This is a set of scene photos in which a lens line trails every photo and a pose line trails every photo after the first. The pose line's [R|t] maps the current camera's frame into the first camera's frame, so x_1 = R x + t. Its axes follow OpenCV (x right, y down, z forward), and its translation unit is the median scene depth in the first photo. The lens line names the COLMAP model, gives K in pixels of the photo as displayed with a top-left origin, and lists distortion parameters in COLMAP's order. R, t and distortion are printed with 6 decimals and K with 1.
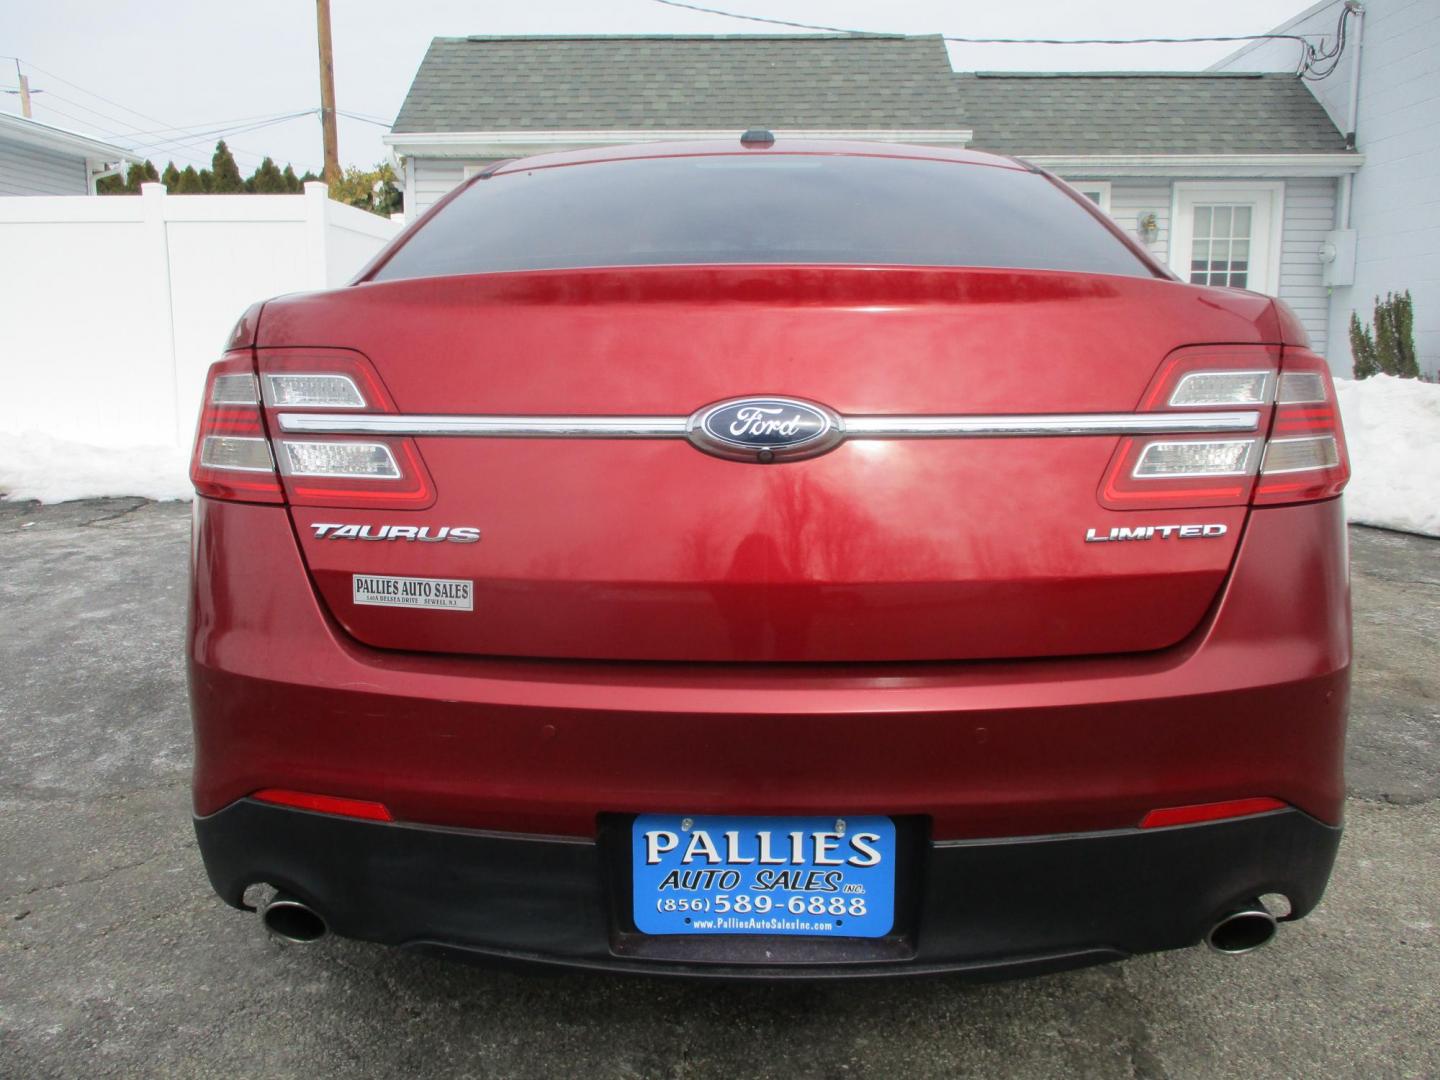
lens RADIAL K [[1216.7, 0, 714.1], [0, 1216.7, 538.3], [0, 0, 1]] dist [-0.041513, 0.024180]
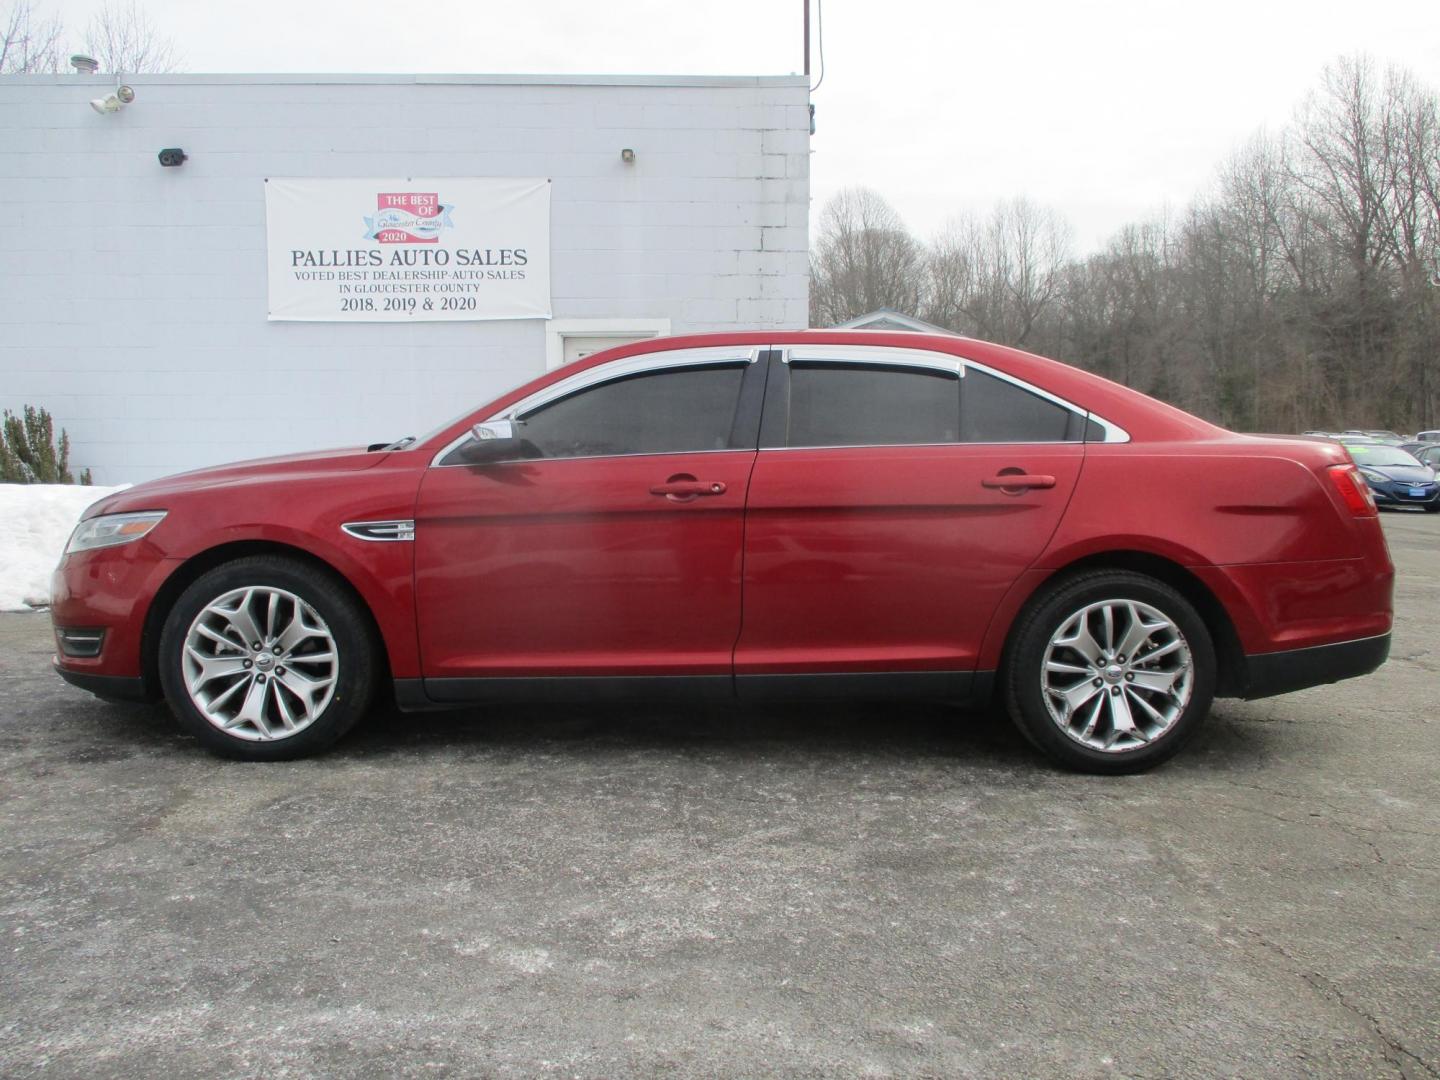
lens RADIAL K [[1216.7, 0, 723.7], [0, 1216.7, 548.0], [0, 0, 1]] dist [-0.041513, 0.024180]
pose [[-0.064617, -0.087122, 0.994100, -1.719988], [0.162168, 0.982023, 0.096604, -0.264930], [-0.984645, 0.167454, -0.049327, 1.475030]]
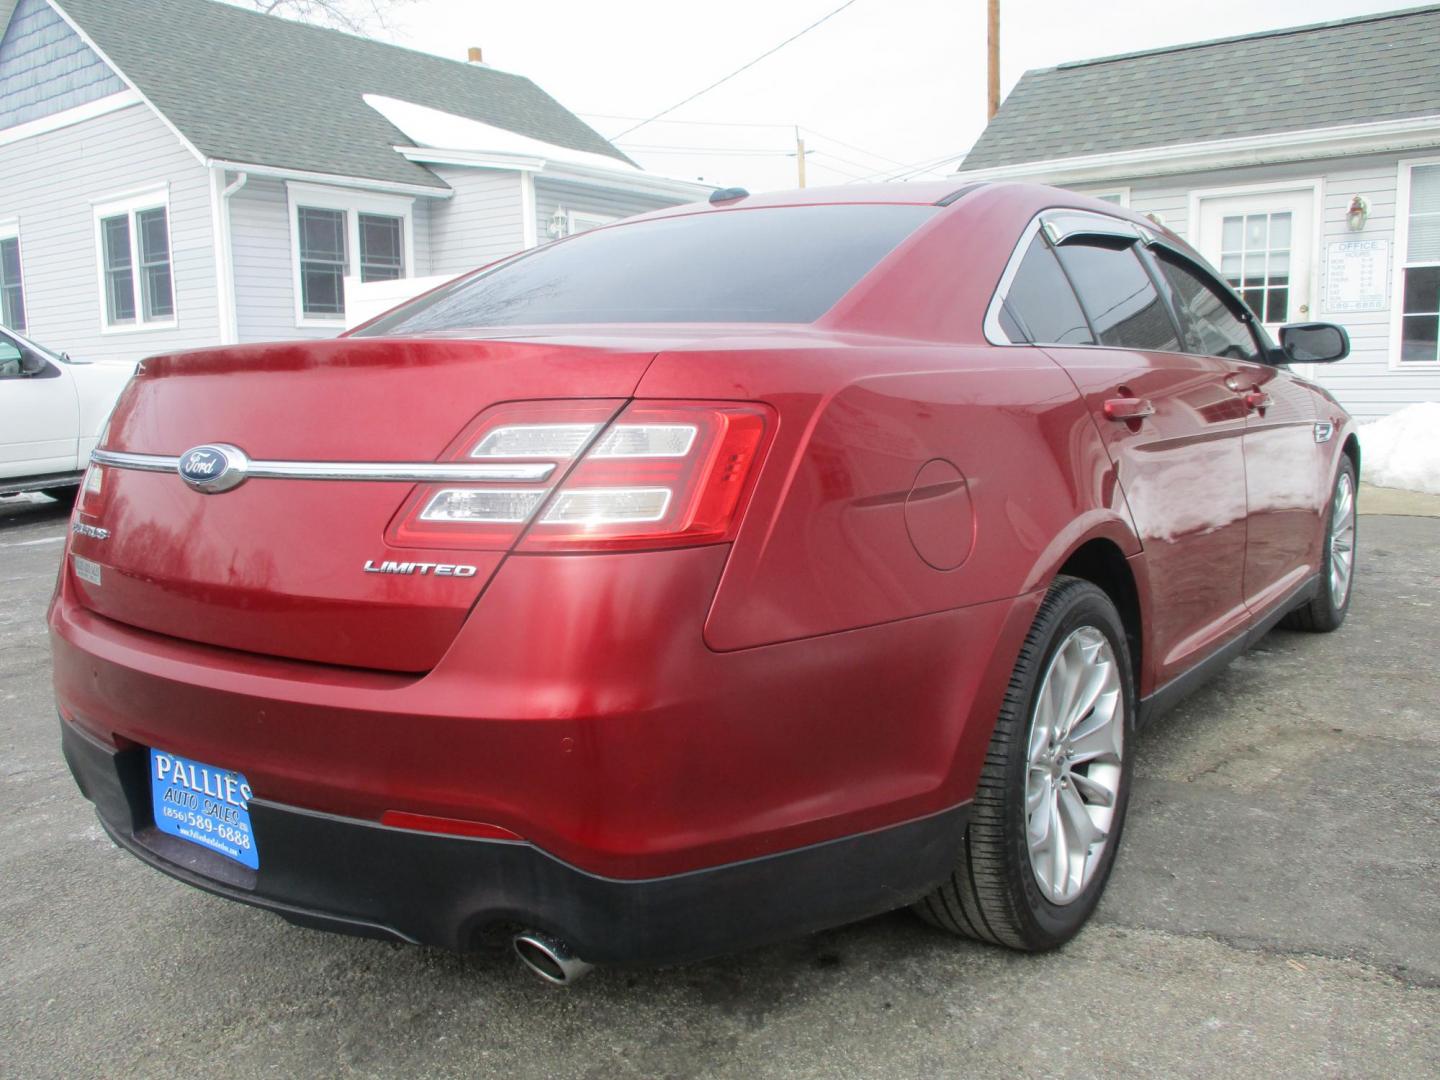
lens RADIAL K [[1216.7, 0, 711.7], [0, 1216.7, 536.1], [0, 0, 1]] dist [-0.041513, 0.024180]
pose [[0.815539, 0.062351, -0.575334, 0.626895], [-0.073688, 0.997275, 0.003624, -0.030077], [0.573992, 0.039440, 0.817911, 0.115084]]
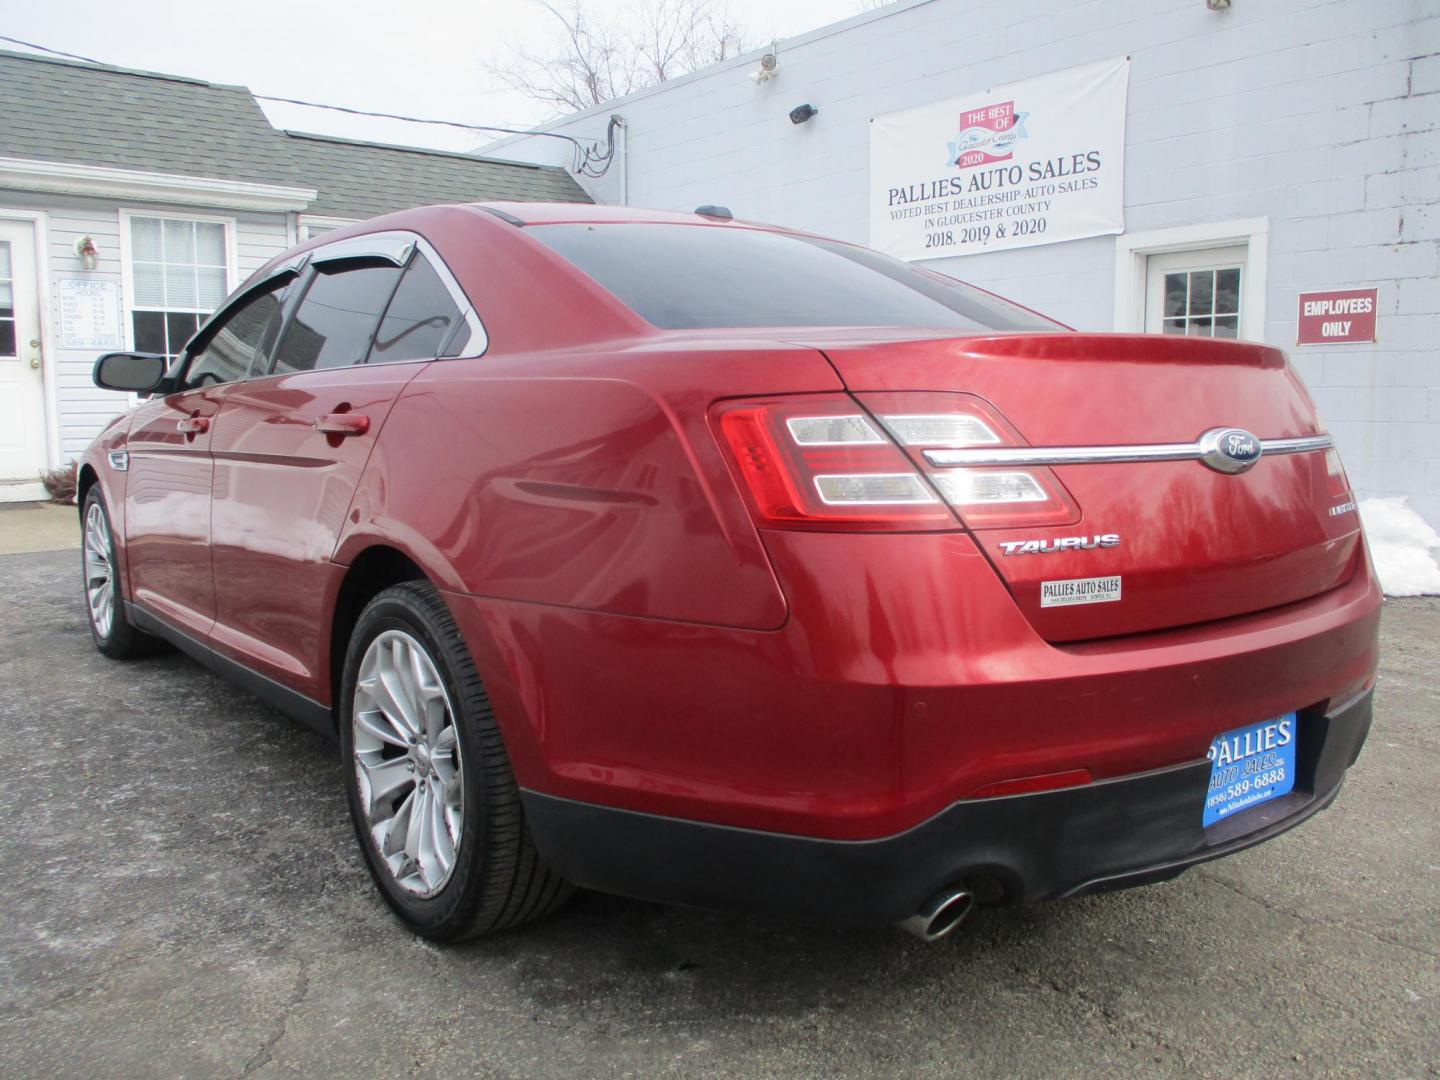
lens RADIAL K [[1216.7, 0, 718.4], [0, 1216.7, 540.6], [0, 0, 1]] dist [-0.041513, 0.024180]
pose [[0.762082, -0.074510, 0.643179, -0.664614], [0.105204, 0.994406, -0.009454, -0.016710], [-0.638876, 0.074869, 0.765658, 0.152803]]
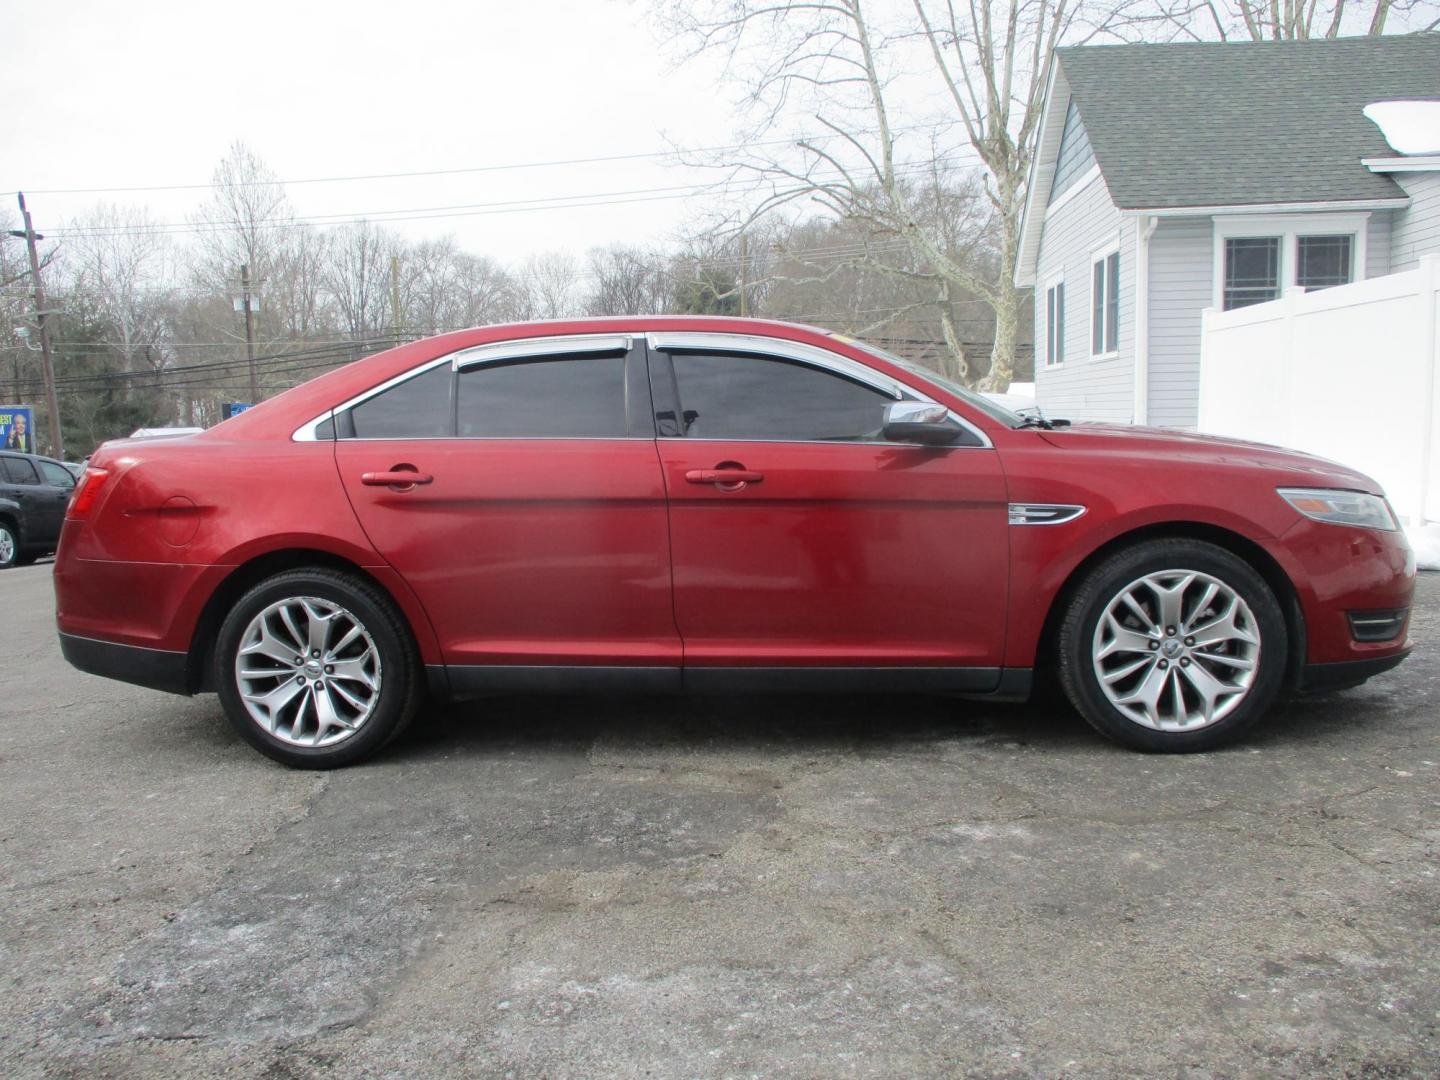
lens RADIAL K [[1216.7, 0, 704.4], [0, 1216.7, 536.7], [0, 0, 1]] dist [-0.041513, 0.024180]
pose [[-0.090869, 0.109907, -0.989779, 1.762171], [-0.135781, 0.983242, 0.121647, -0.298740], [0.986563, 0.145447, -0.074423, 1.486987]]
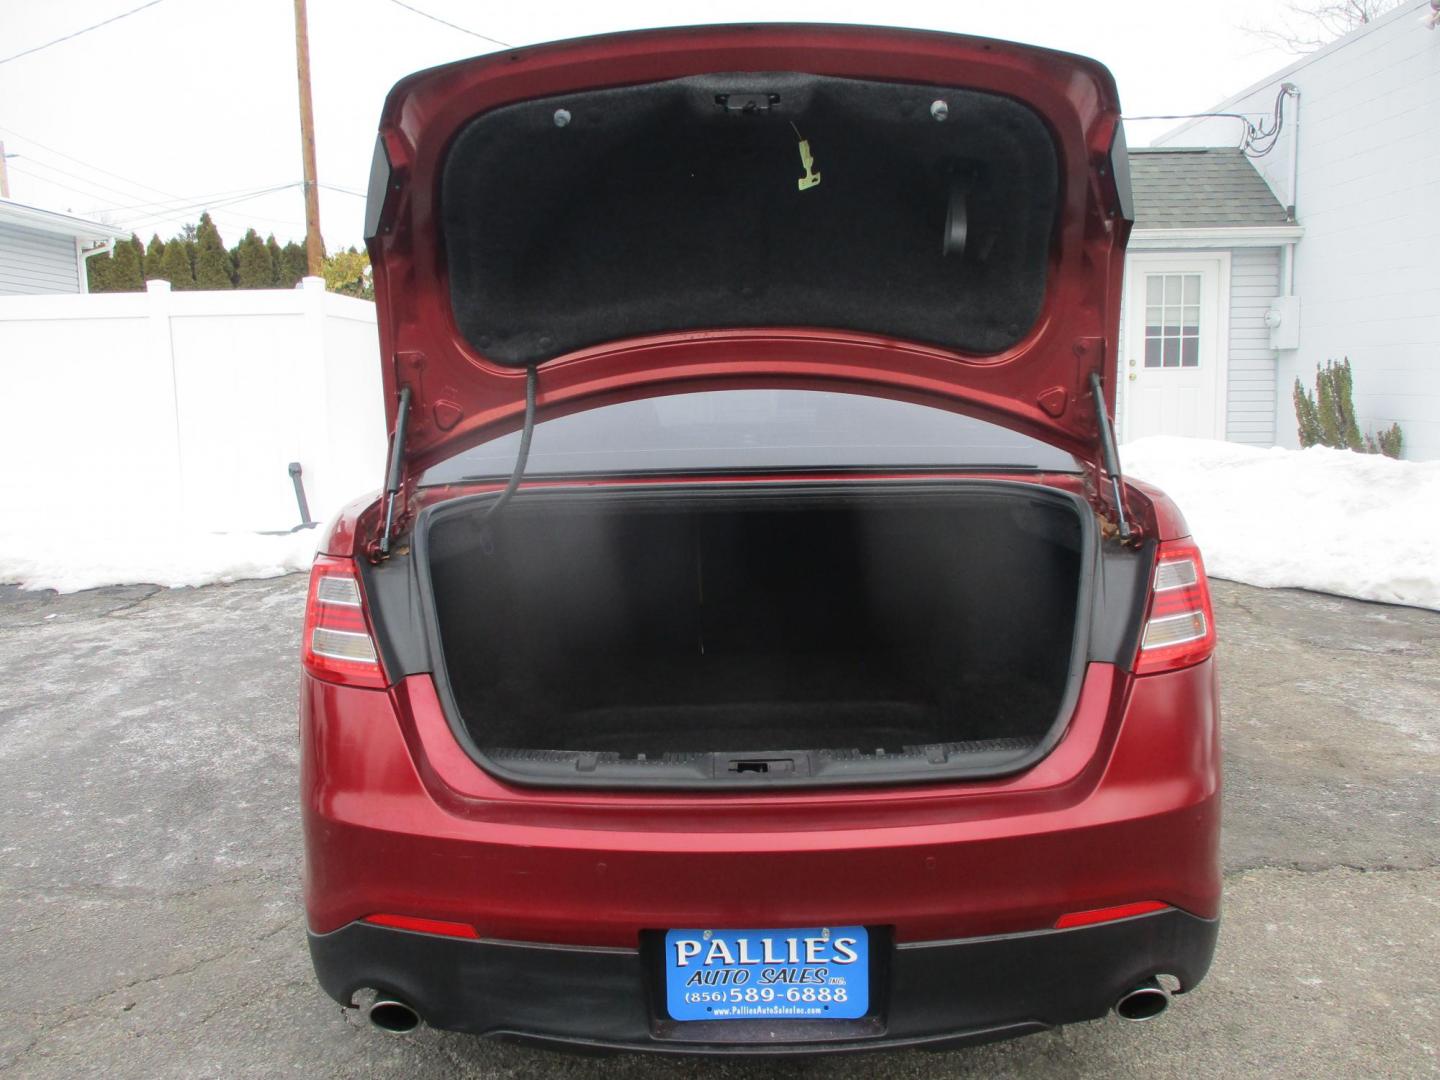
lens RADIAL K [[1216.7, 0, 715.5], [0, 1216.7, 554.4], [0, 0, 1]] dist [-0.041513, 0.024180]
pose [[0.999574, -0.021525, 0.019695, -0.015480], [0.021897, 0.999582, -0.018876, -0.074155], [-0.019281, 0.019300, 0.999628, -0.153659]]
